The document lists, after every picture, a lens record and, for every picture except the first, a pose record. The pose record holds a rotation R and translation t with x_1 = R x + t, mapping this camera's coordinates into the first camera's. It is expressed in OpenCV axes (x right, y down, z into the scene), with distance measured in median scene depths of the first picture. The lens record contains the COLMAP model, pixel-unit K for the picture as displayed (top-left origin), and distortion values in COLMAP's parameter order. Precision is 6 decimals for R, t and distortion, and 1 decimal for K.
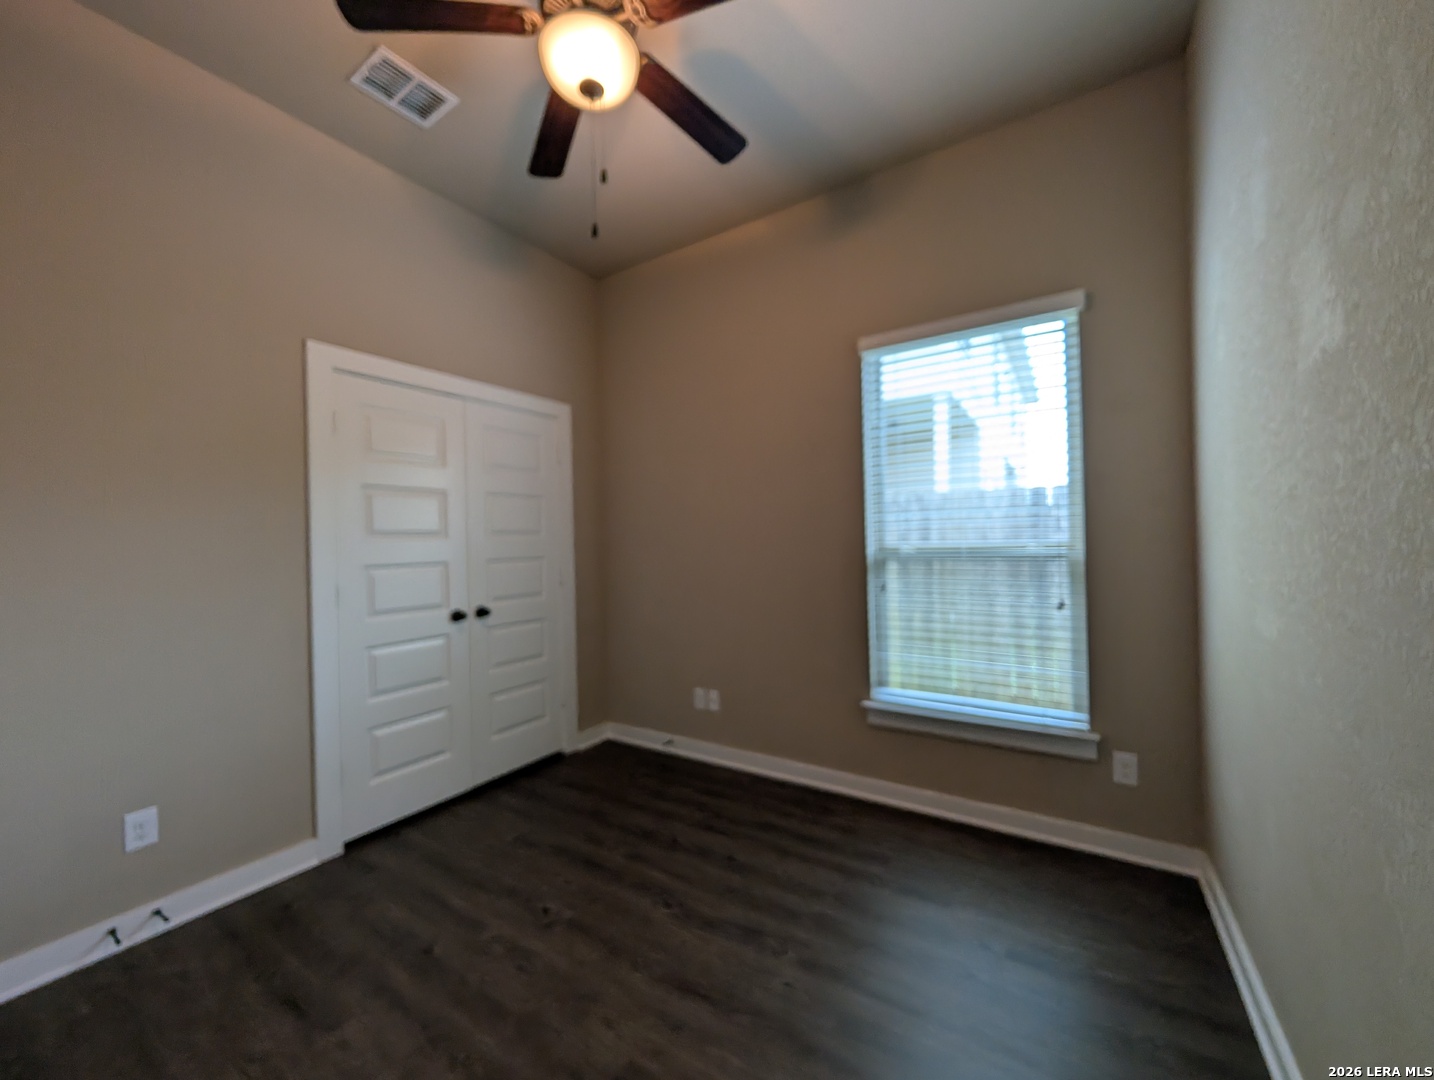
lens RADIAL K [[547.7, 0, 719.9], [0, 547.7, 541.9], [0, 0, 1]] dist [-0.000650, 0.000249]
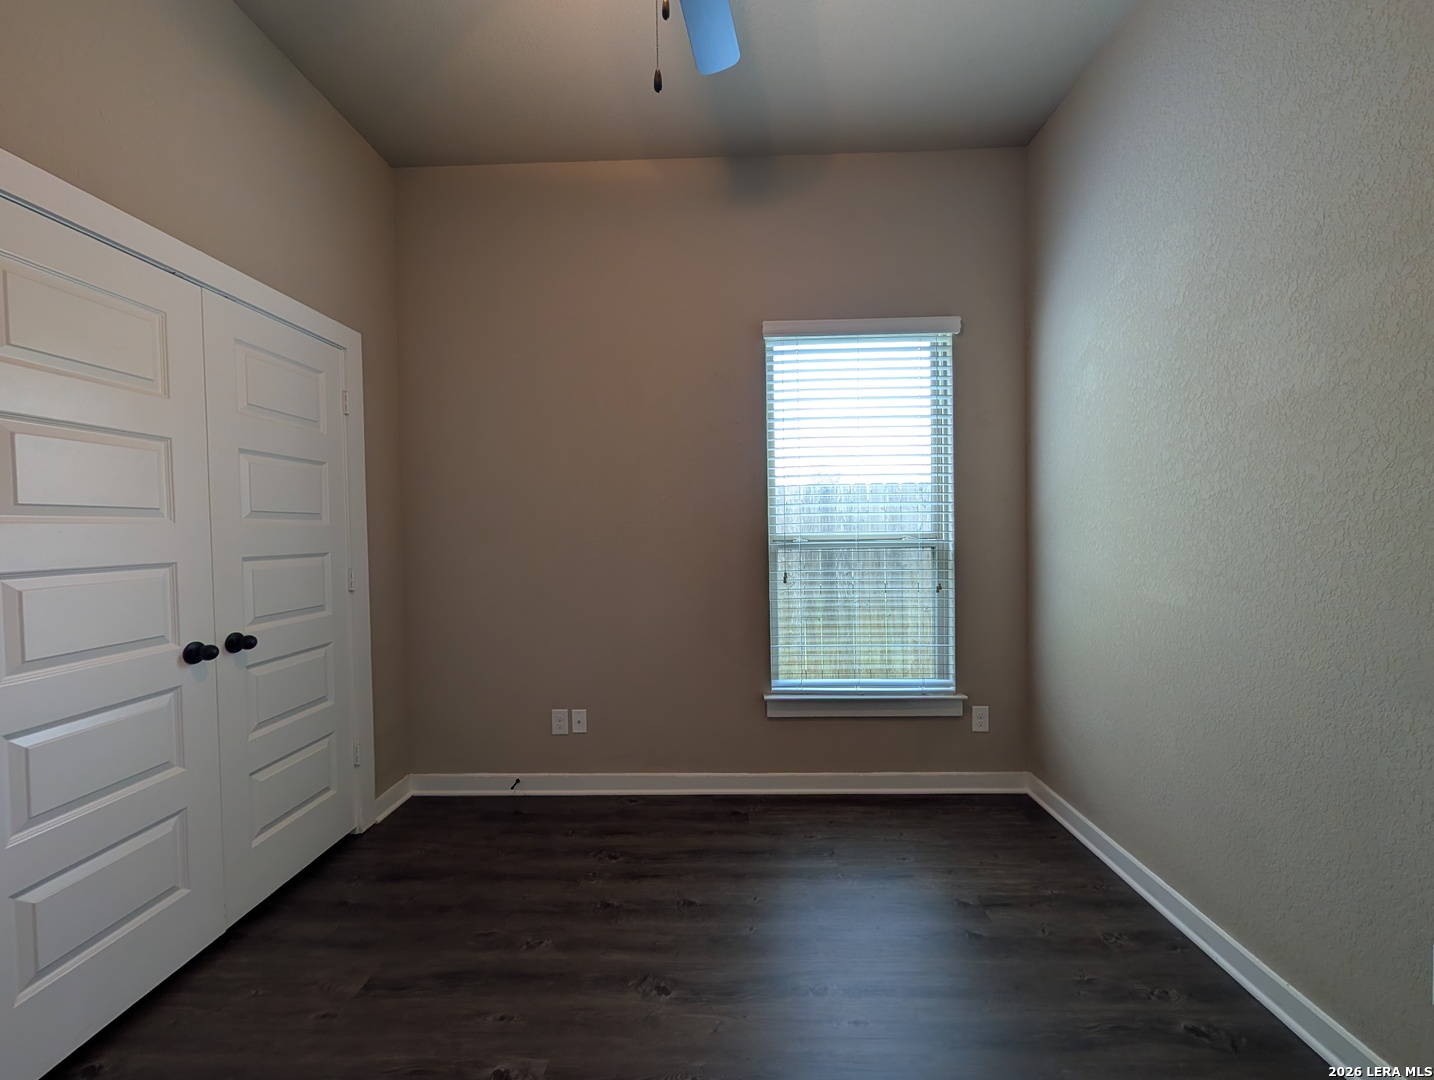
lens RADIAL K [[547.7, 0, 719.9], [0, 547.7, 541.9], [0, 0, 1]] dist [-0.000650, 0.000249]
pose [[0.856422, -0.002619, 0.516270, -0.311704], [-0.002690, 0.999951, 0.009535, 0.008877], [-0.516270, -0.009555, 0.856373, 0.211517]]
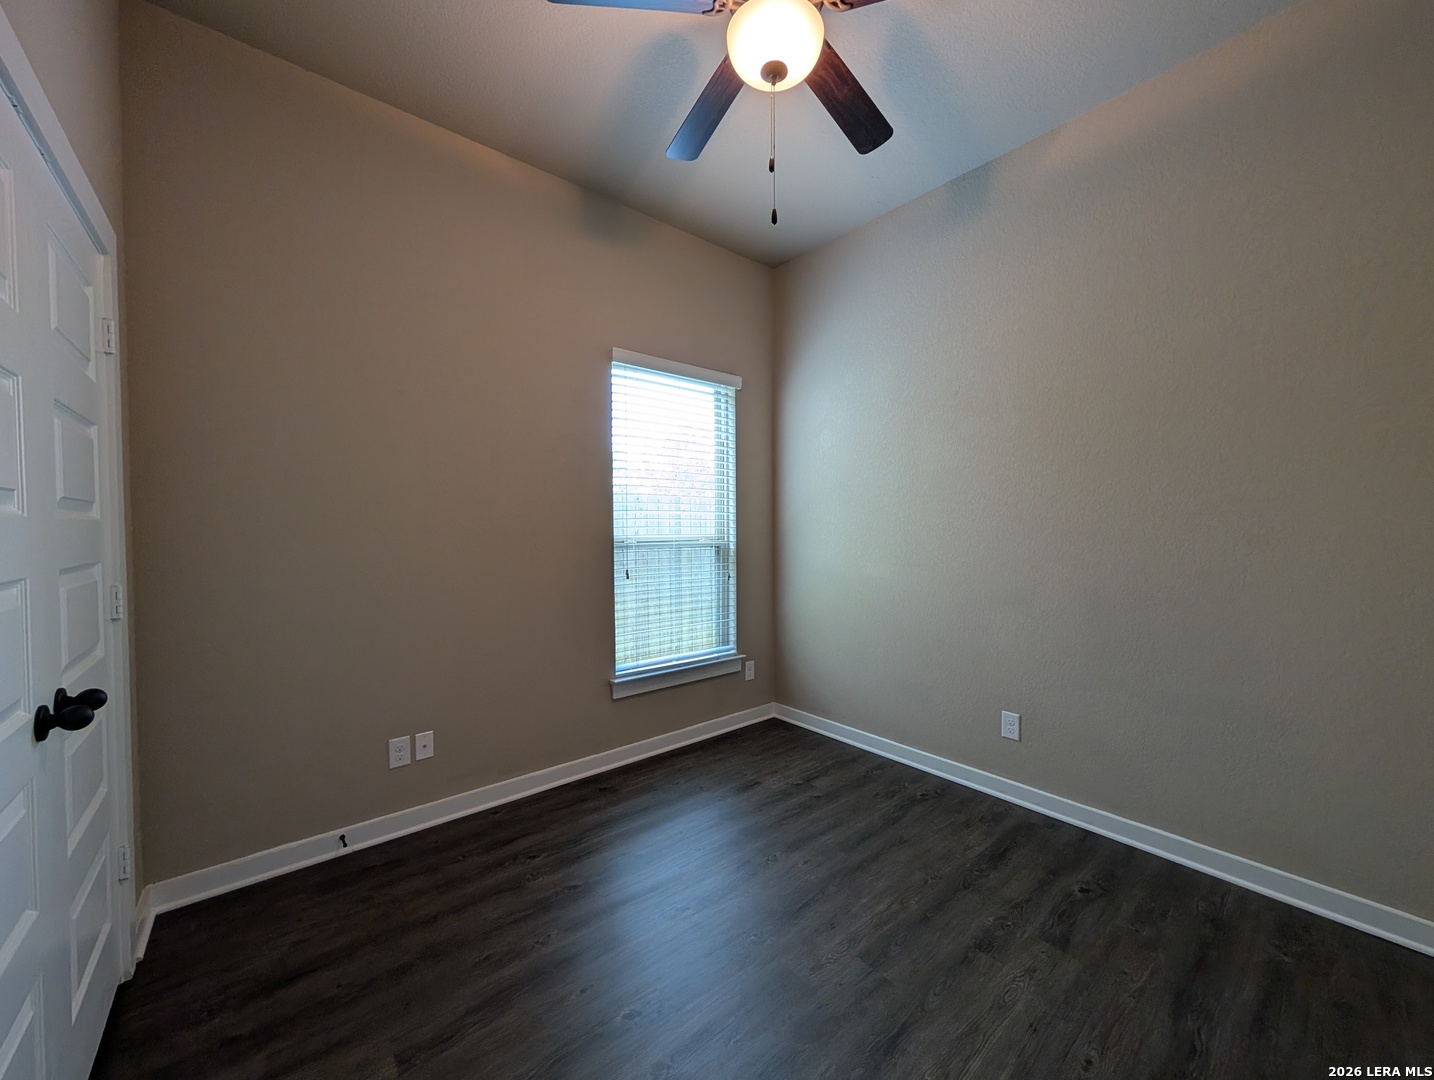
lens RADIAL K [[547.7, 0, 719.9], [0, 547.7, 541.9], [0, 0, 1]] dist [-0.000650, 0.000249]
pose [[0.299706, -0.000733, 0.954031, -0.722739], [-0.000754, 0.999999, 0.001005, 0.014713], [-0.954031, -0.001021, 0.299706, 0.475448]]
